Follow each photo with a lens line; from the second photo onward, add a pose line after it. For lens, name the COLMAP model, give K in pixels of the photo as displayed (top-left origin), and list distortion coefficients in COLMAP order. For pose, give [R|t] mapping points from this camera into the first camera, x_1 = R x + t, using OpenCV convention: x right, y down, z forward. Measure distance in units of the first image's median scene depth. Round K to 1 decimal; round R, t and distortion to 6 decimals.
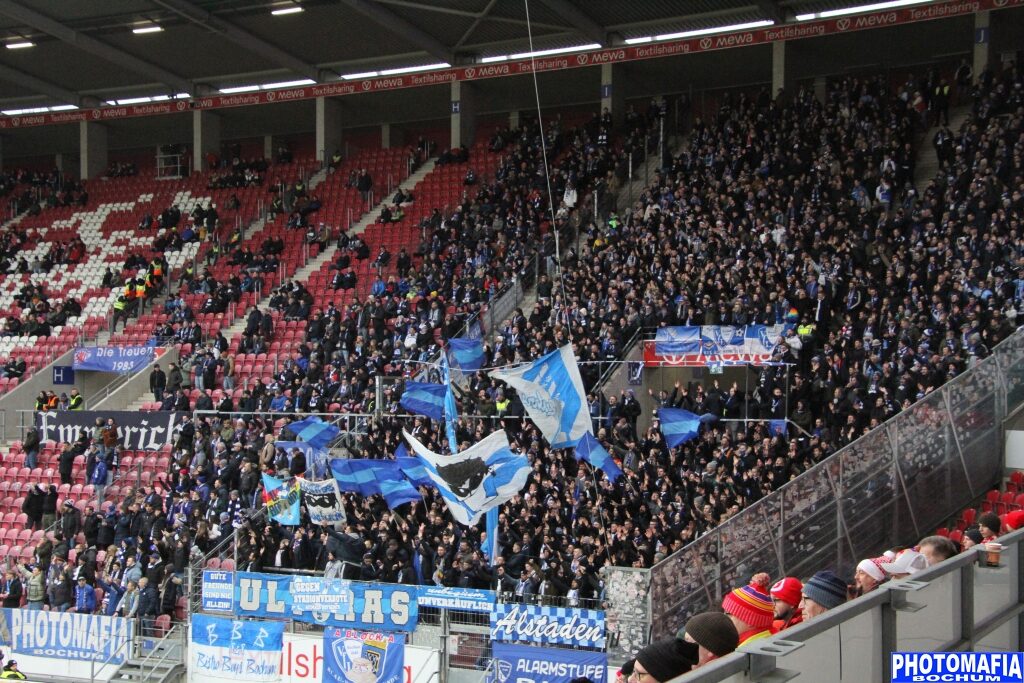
lens RADIAL K [[1318.7, 0, 493.7], [0, 1318.7, 370.2], [0, 0, 1]] dist [0.173851, 0.000000]
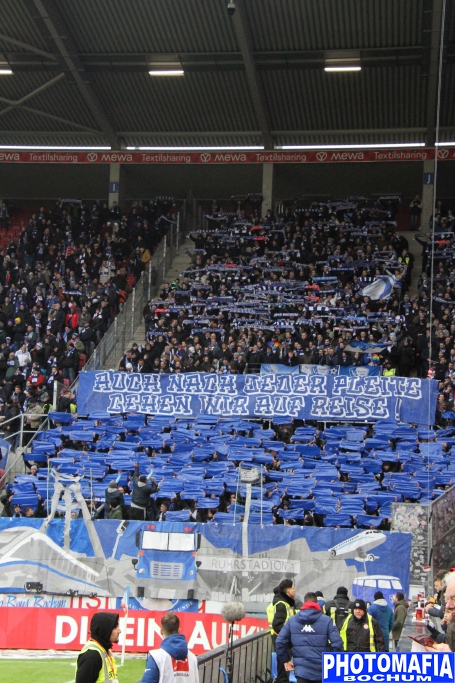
lens RADIAL K [[1278.8, 0, 184.8], [0, 1278.8, 354.0], [0, 0, 1]] dist [0.459663, 0.000000]
pose [[0.941422, 0.082716, 0.326930, -0.325072], [-0.042998, 0.990982, -0.126910, 0.109532], [-0.334479, 0.105419, 0.936488, -0.066302]]
